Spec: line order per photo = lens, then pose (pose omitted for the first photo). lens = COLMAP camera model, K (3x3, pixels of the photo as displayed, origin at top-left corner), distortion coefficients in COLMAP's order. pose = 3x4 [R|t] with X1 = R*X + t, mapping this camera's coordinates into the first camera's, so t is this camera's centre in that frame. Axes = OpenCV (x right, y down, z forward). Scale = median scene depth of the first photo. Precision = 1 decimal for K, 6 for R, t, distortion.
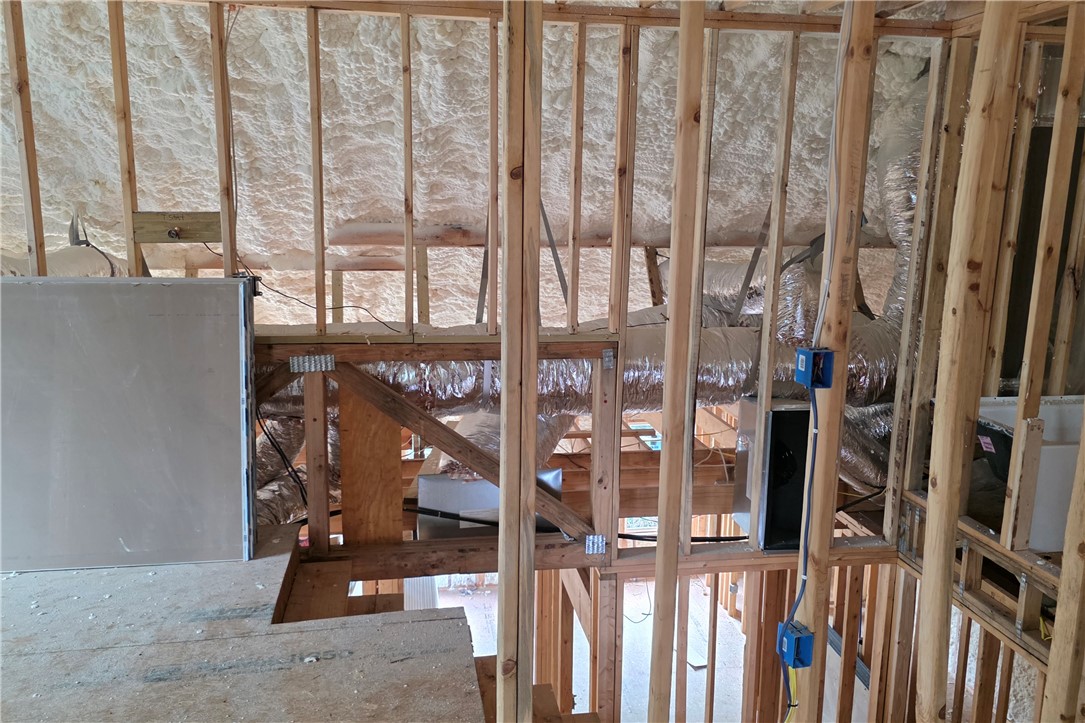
lens RADIAL K [[862.2, 0, 543.2], [0, 862.2, 335.6], [0, 0, 1]] dist [0.026930, -0.009494]
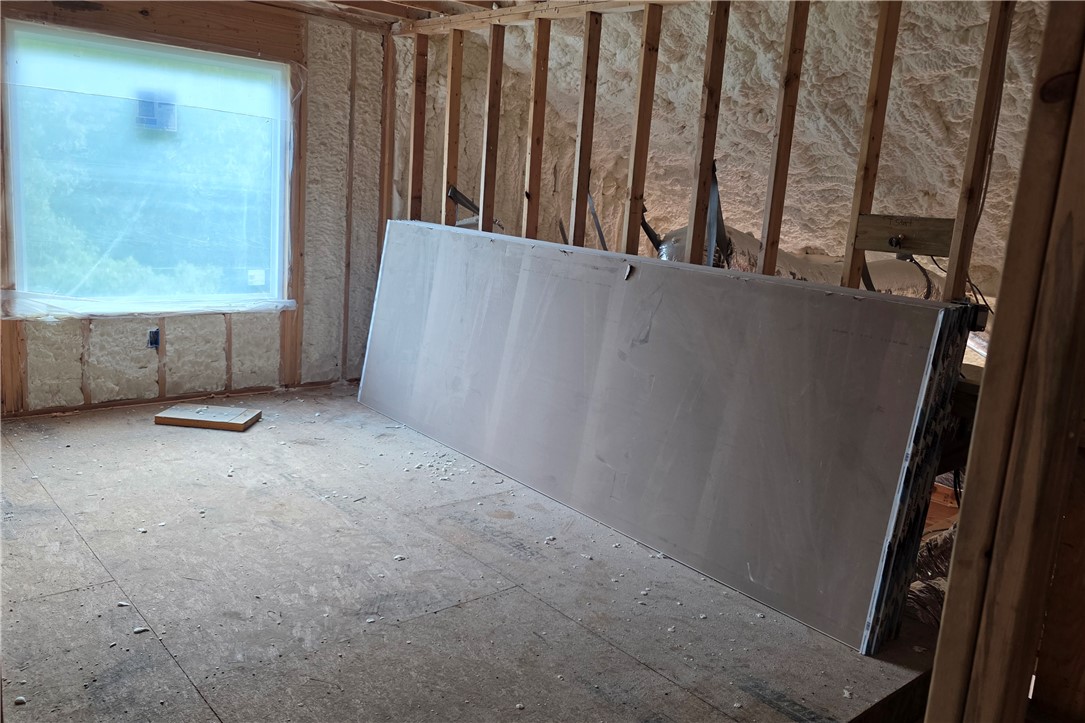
lens RADIAL K [[862.2, 0, 543.2], [0, 862.2, 335.6], [0, 0, 1]] dist [0.026930, -0.009494]
pose [[0.526129, 0.171026, -0.833029, 0.105810], [-0.200390, 0.976917, 0.074004, -0.022207], [0.826457, 0.127996, 0.548257, 0.265987]]
